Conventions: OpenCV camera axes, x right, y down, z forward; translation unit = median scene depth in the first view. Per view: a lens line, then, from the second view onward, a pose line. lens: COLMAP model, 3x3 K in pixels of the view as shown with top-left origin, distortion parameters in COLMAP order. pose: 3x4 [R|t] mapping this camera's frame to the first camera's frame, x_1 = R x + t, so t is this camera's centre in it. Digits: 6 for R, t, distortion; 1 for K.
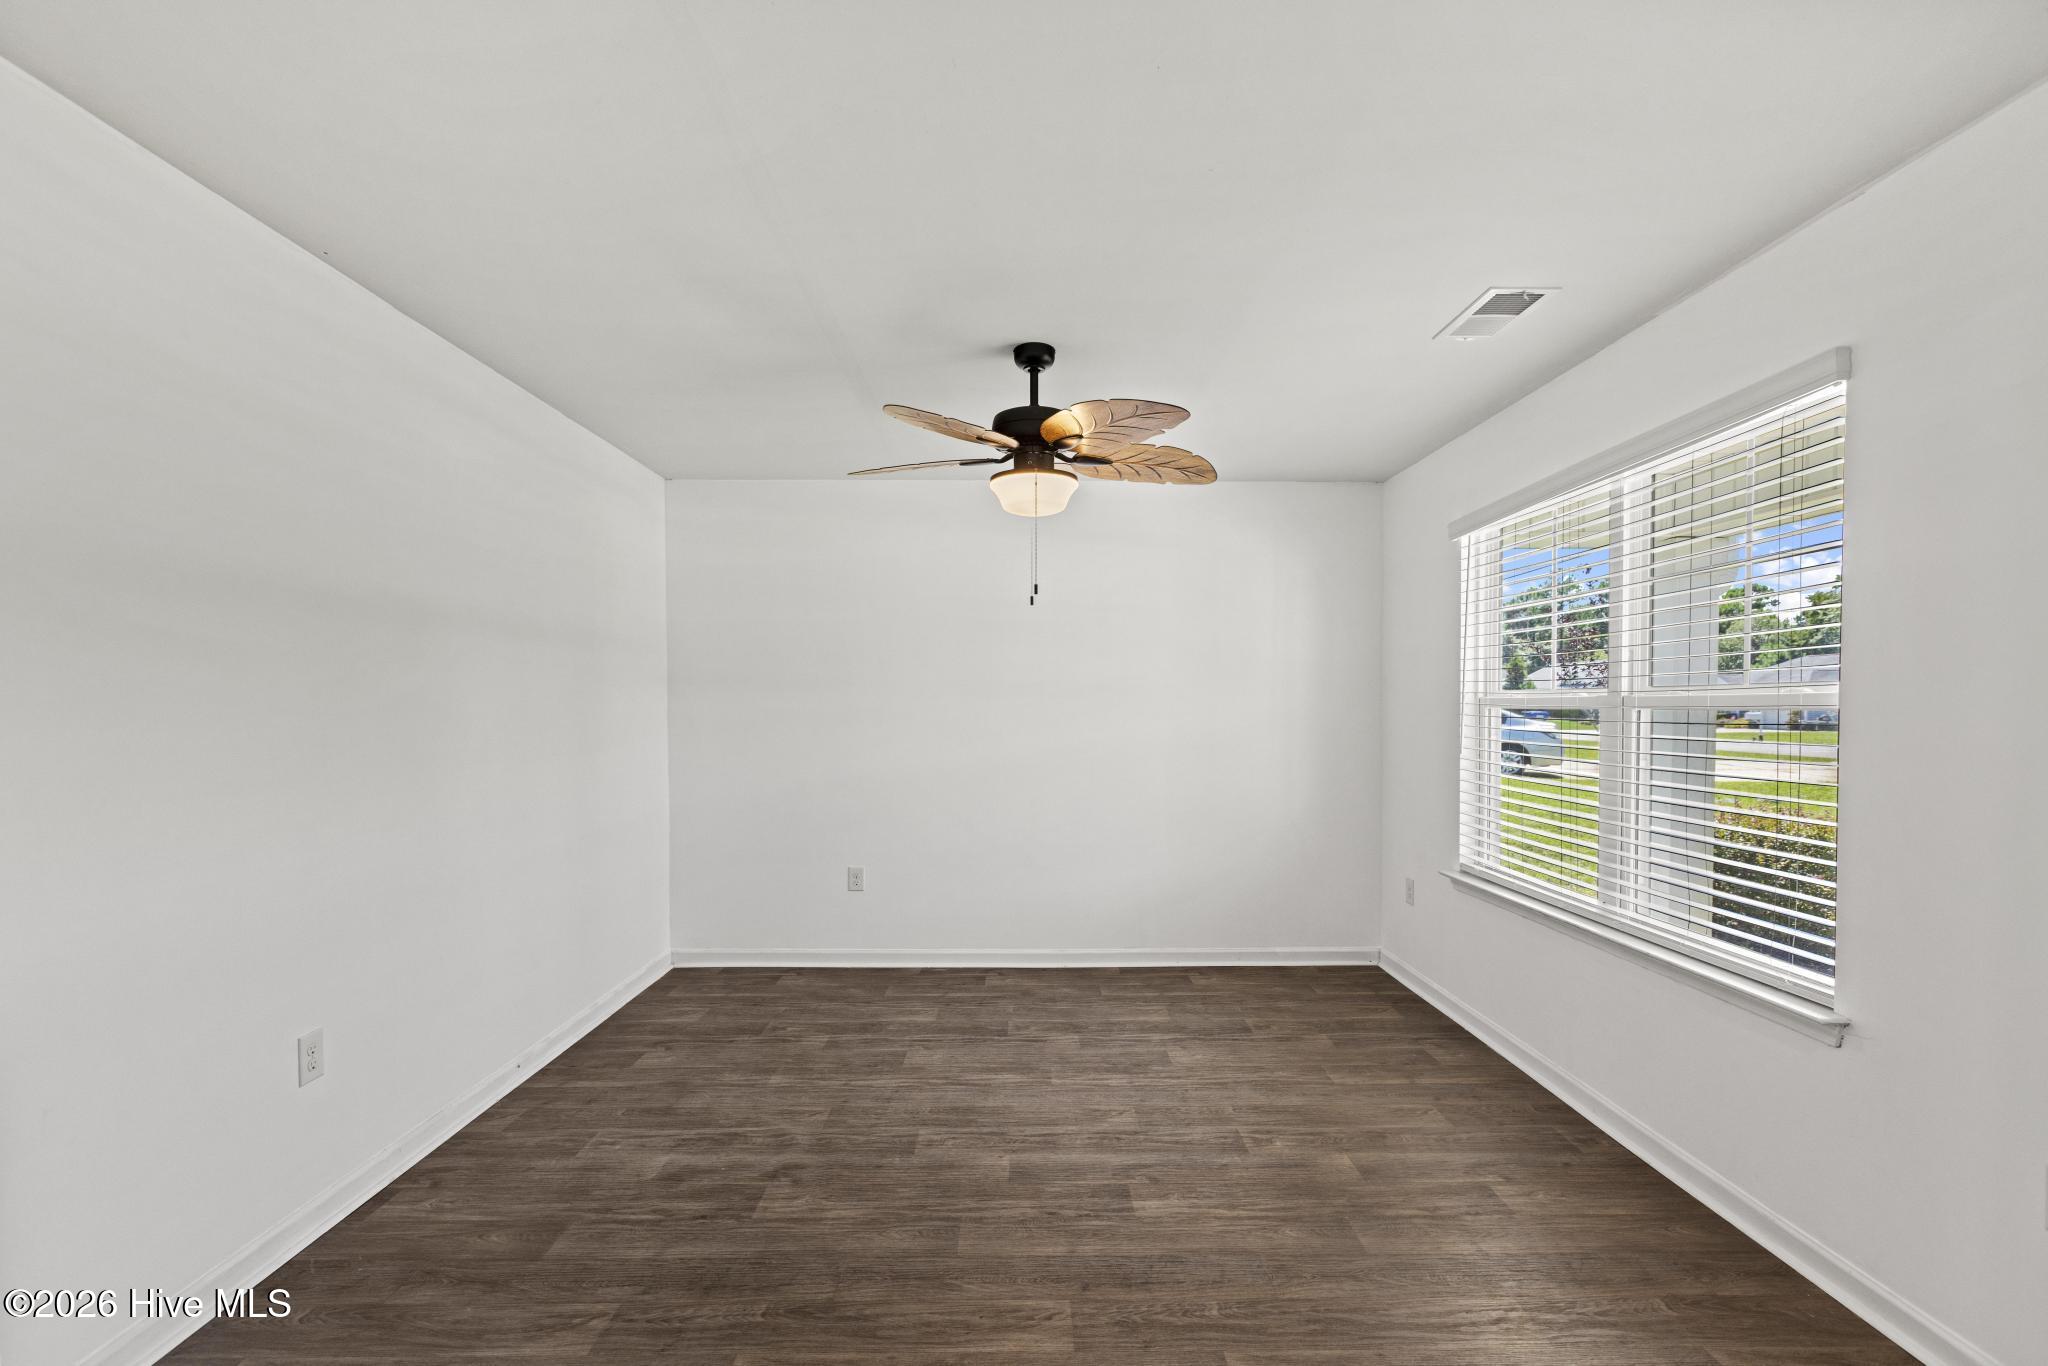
lens RADIAL K [[913.2, 0, 1027.7], [0, 913.2, 703.5], [0, 0, 1]] dist [0.013699, 0.000075]
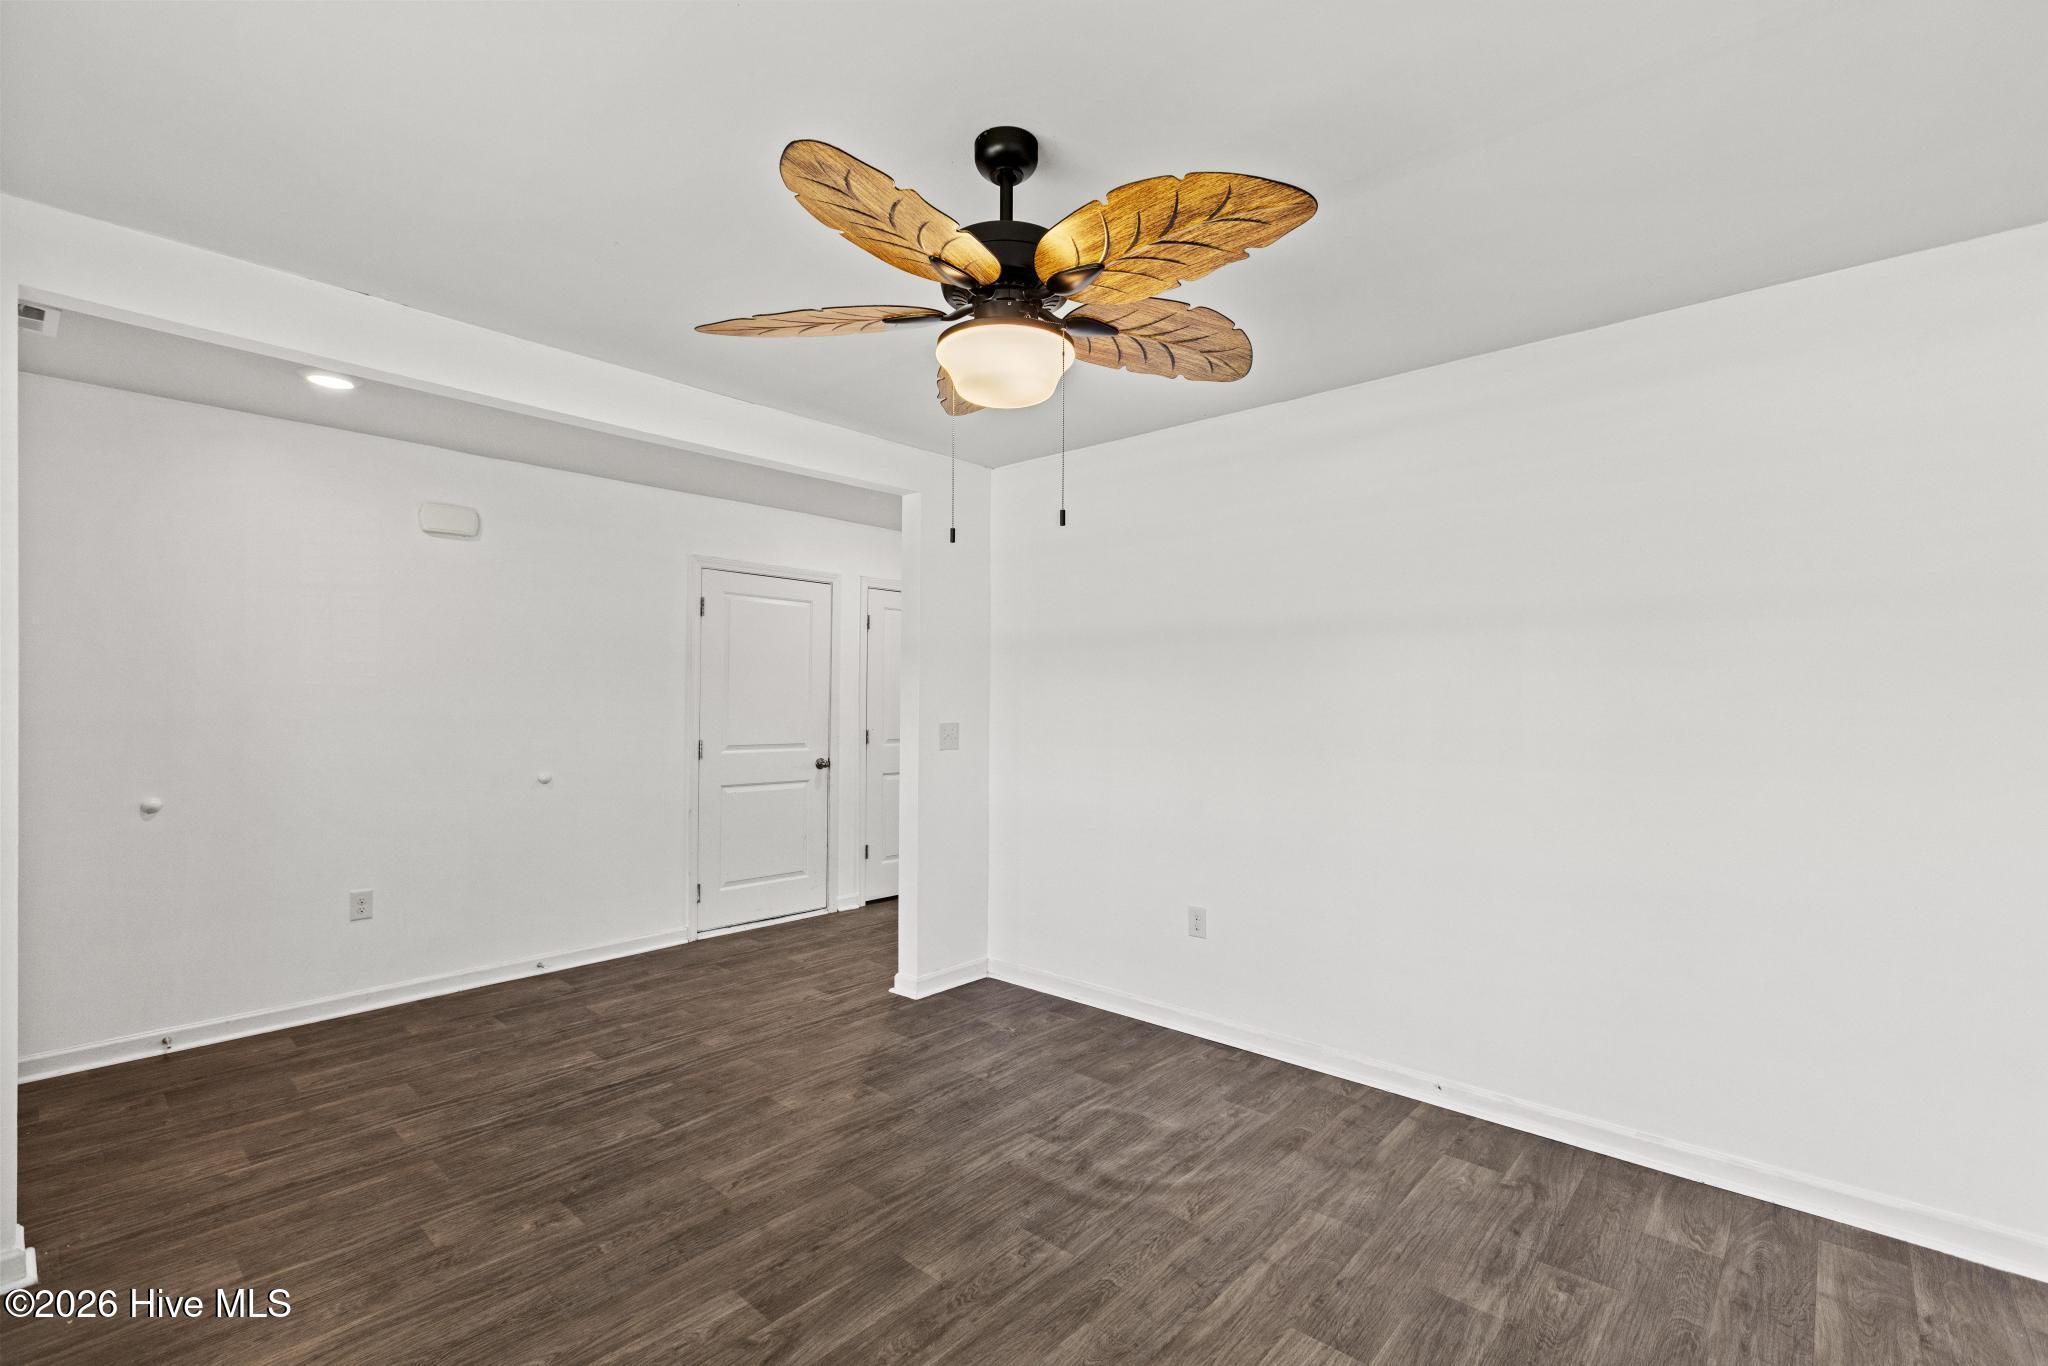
lens RADIAL K [[913.2, 0, 1027.7], [0, 913.2, 703.5], [0, 0, 1]] dist [0.013699, 0.000075]
pose [[-0.675633, -0.000156, -0.737238, 0.568010], [-0.001278, 0.999999, 0.000959, 0.002975], [0.737237, 0.001590, -0.675632, 1.786655]]
